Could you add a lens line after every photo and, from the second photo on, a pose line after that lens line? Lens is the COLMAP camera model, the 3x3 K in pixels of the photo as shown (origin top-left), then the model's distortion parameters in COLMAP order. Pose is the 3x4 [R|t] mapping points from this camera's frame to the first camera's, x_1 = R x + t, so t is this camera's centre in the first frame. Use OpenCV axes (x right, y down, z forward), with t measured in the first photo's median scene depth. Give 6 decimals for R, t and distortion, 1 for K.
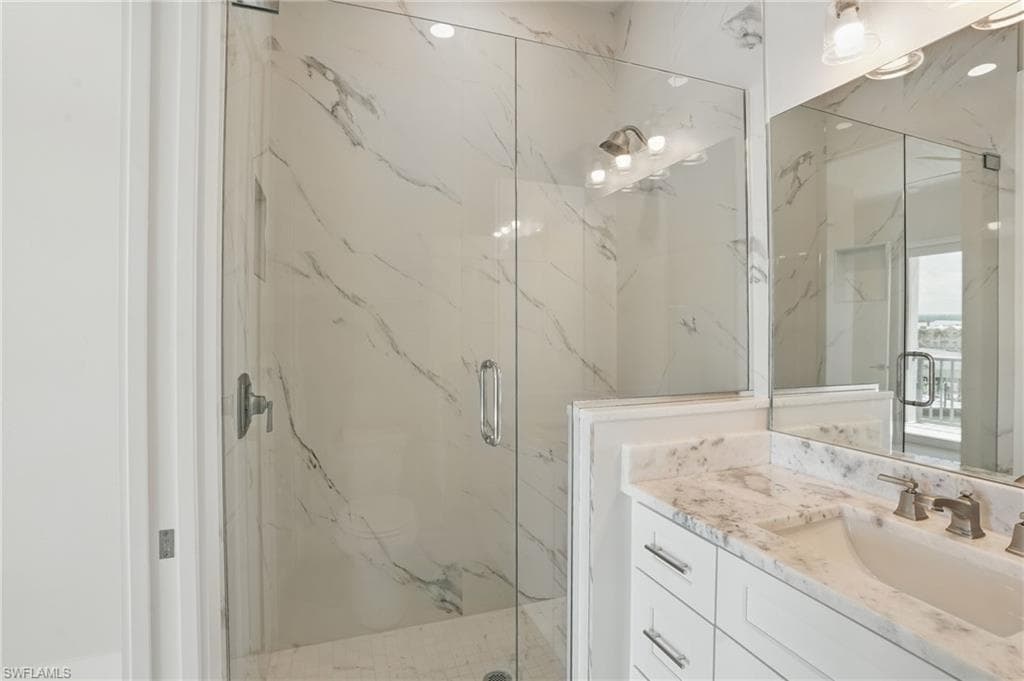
lens RADIAL K [[479.6, 0, 506.7], [0, 479.6, 337.0], [0, 0, 1]] dist [-0.053549, 0.014719]
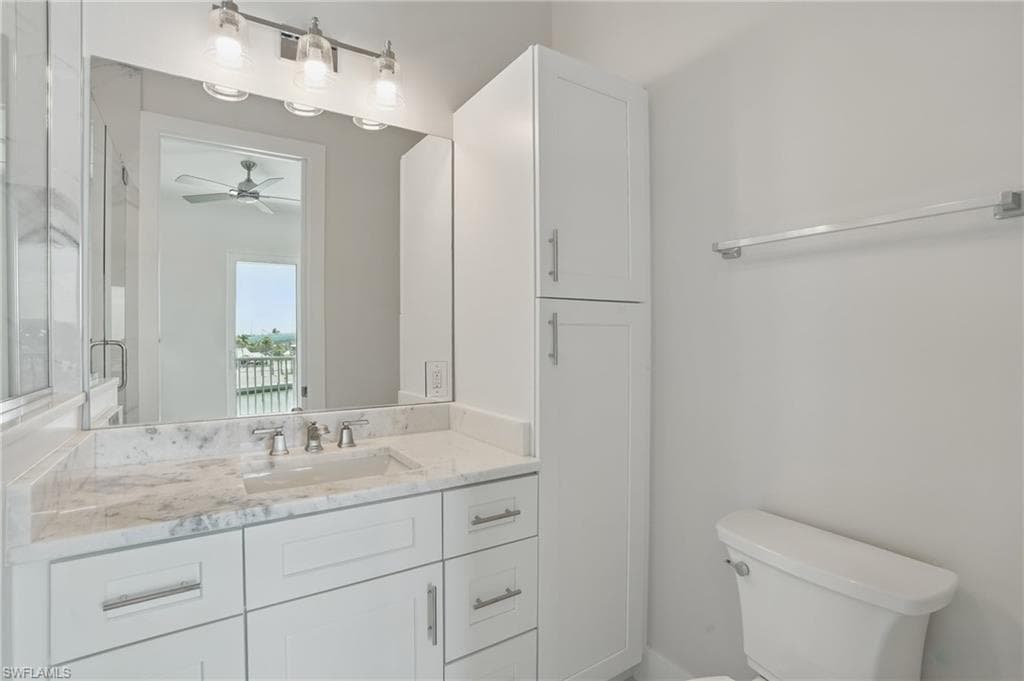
lens RADIAL K [[479.6, 0, 502.9], [0, 479.6, 338.5], [0, 0, 1]] dist [-0.053549, 0.014719]
pose [[-0.216754, -0.004393, 0.976216, -0.512438], [0.011312, 0.999911, 0.007011, 0.051191], [-0.976161, 0.012562, -0.216686, 0.593952]]
